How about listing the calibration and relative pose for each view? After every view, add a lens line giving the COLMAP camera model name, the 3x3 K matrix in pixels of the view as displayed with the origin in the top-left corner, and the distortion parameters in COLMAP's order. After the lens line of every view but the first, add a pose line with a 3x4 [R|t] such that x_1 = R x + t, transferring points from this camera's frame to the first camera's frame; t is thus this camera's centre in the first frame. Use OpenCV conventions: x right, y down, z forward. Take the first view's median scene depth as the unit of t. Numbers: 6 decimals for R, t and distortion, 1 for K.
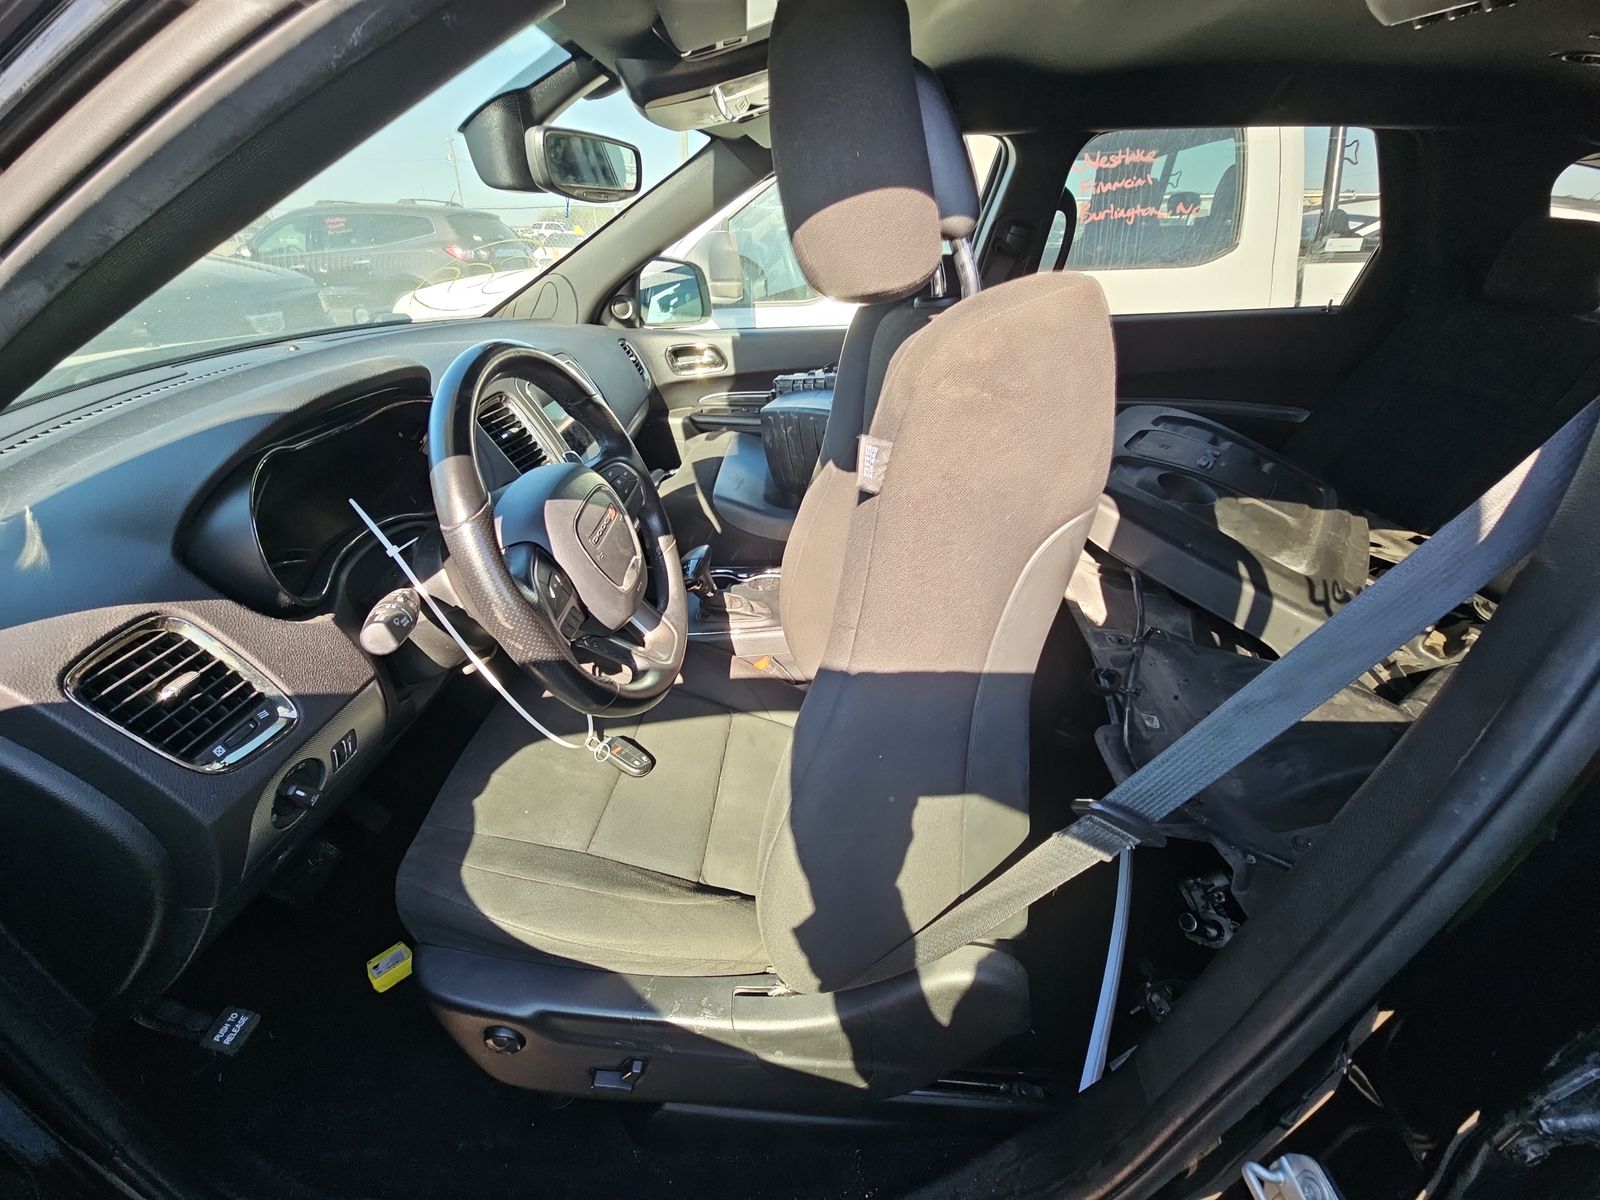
lens RADIAL K [[648.8, 0, 800.0], [0, 648.8, 600.0], [0, 0, 1]] dist [0.021514, -0.000033]
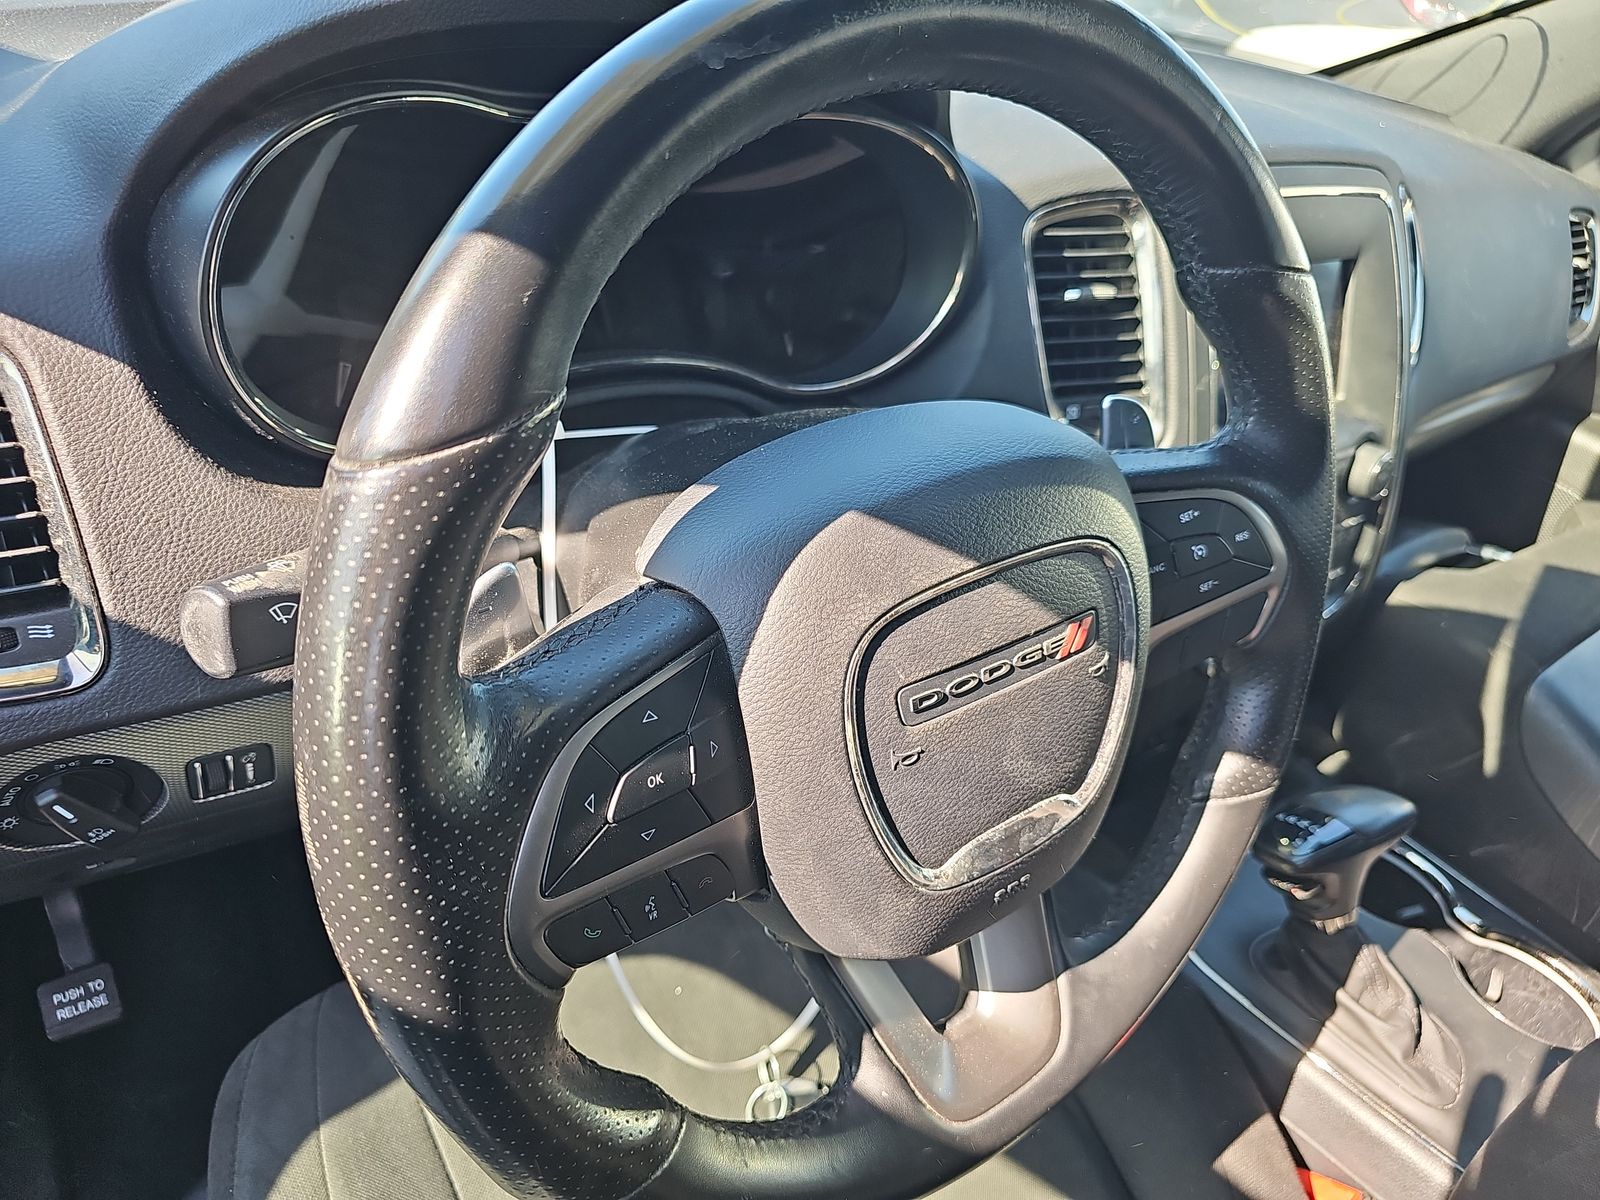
lens RADIAL K [[1072.4, 0, 800.0], [0, 1072.4, 600.0], [0, 0, 1]] dist [0.011782, -0.004700]
pose [[0.595563, 0.534795, -0.599415, -0.053584], [-0.533185, 0.821285, 0.202988, -0.117880], [0.600848, 0.198706, 0.774272, 0.356608]]
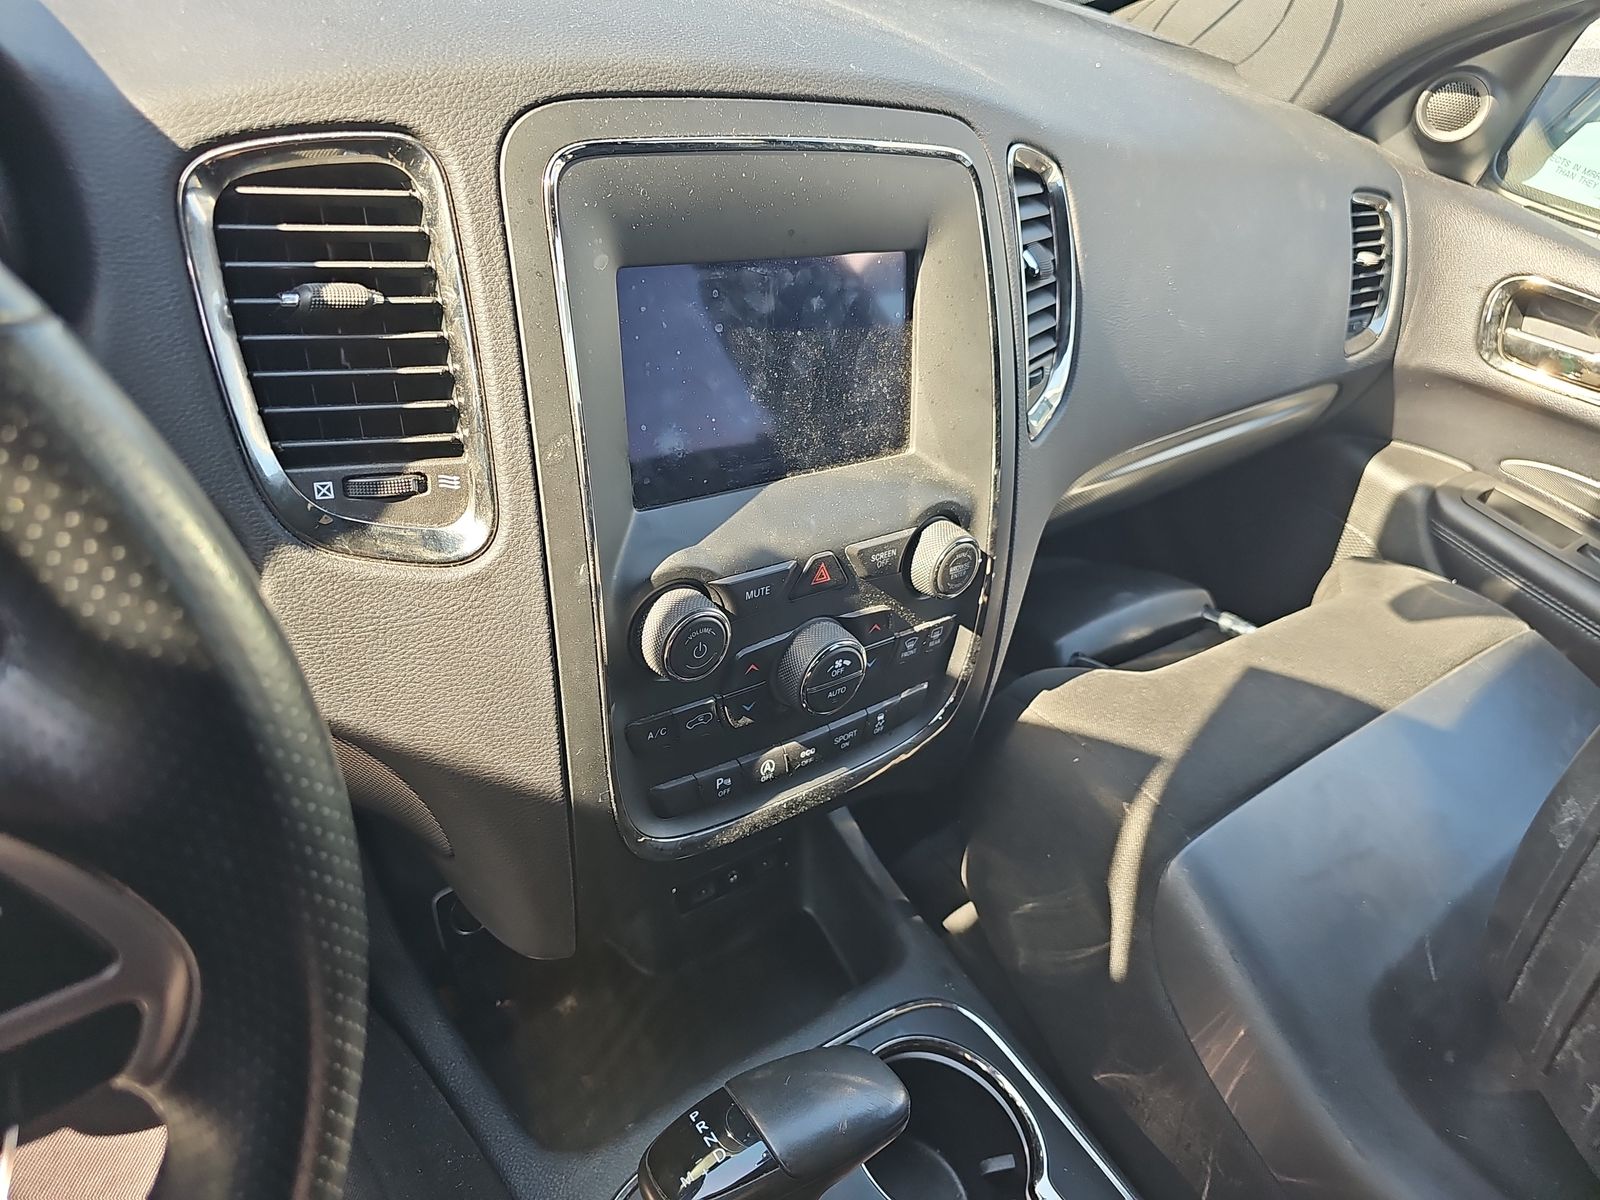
lens RADIAL K [[1072.4, 0, 800.0], [0, 1072.4, 600.0], [0, 0, 1]] dist [0.011782, -0.004700]
pose [[0.605483, 0.574641, -0.550617, -0.058446], [-0.563413, 0.798137, 0.213407, -0.278426], [0.562100, 0.181010, 0.807019, 0.650551]]
